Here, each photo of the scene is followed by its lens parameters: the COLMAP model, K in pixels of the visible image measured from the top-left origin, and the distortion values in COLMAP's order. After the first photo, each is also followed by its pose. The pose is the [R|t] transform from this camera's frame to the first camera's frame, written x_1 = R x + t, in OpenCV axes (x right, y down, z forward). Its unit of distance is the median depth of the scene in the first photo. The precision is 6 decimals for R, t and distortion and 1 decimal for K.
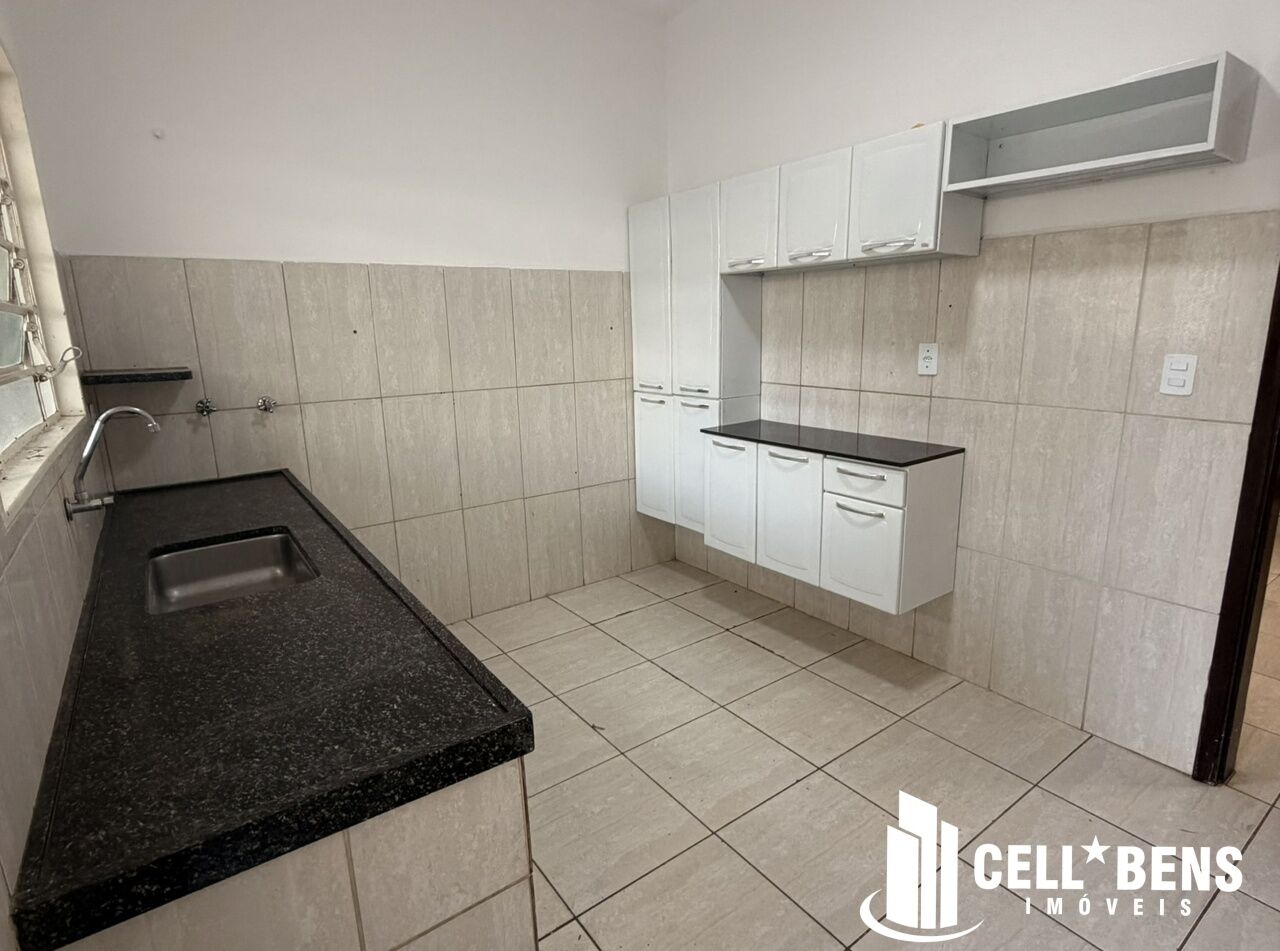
lens RADIAL K [[680.2, 0, 640.0], [0, 680.2, 475.5], [0, 0, 1]] dist [-0.004497, 0.001627]
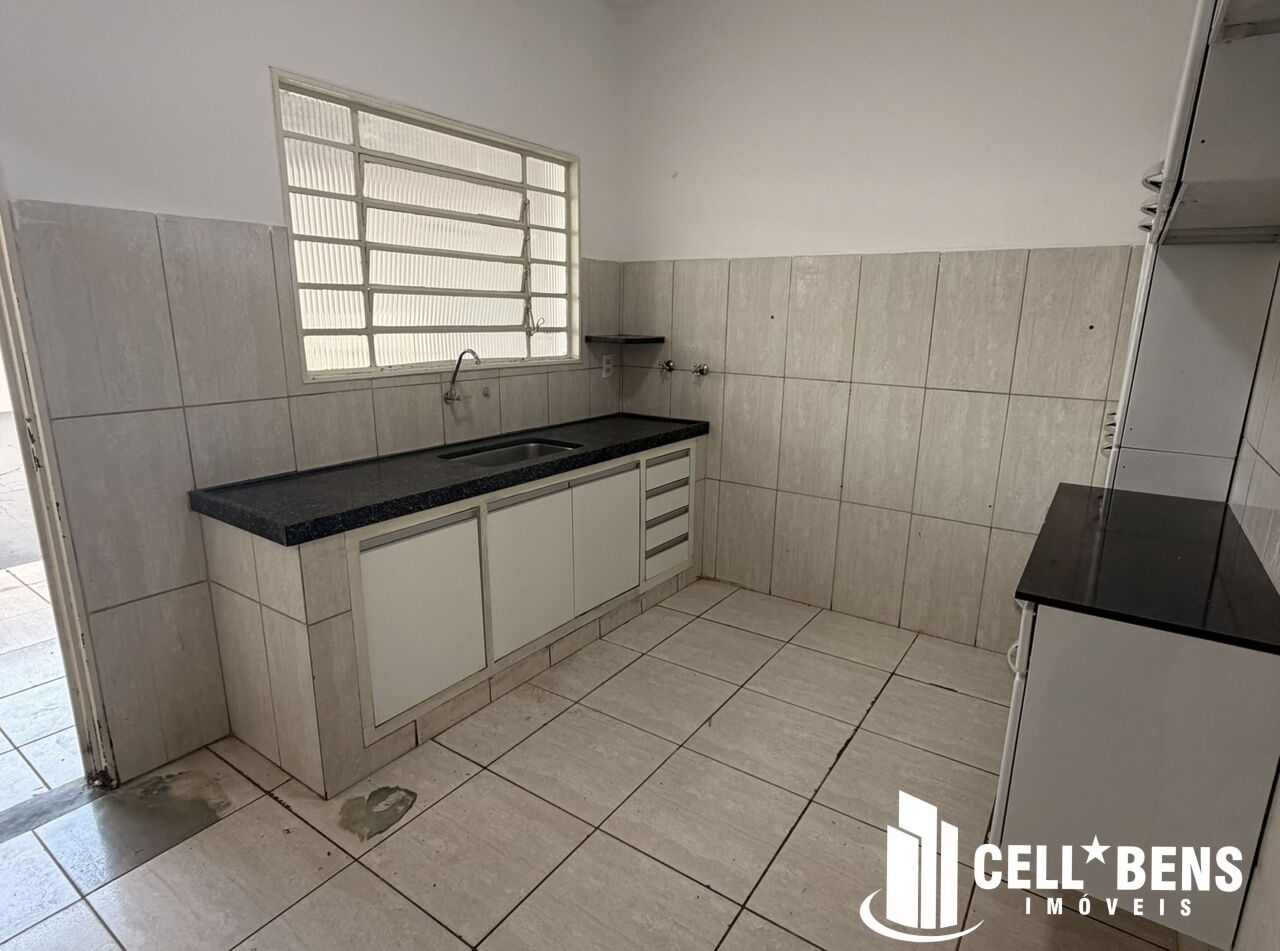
lens RADIAL K [[680.2, 0, 640.0], [0, 680.2, 475.5], [0, 0, 1]] dist [-0.004497, 0.001627]
pose [[0.325915, 0.246429, -0.912717, 0.577043], [-0.230573, 0.956996, 0.176051, -0.099528], [0.916851, 0.153071, 0.368720, 0.388355]]
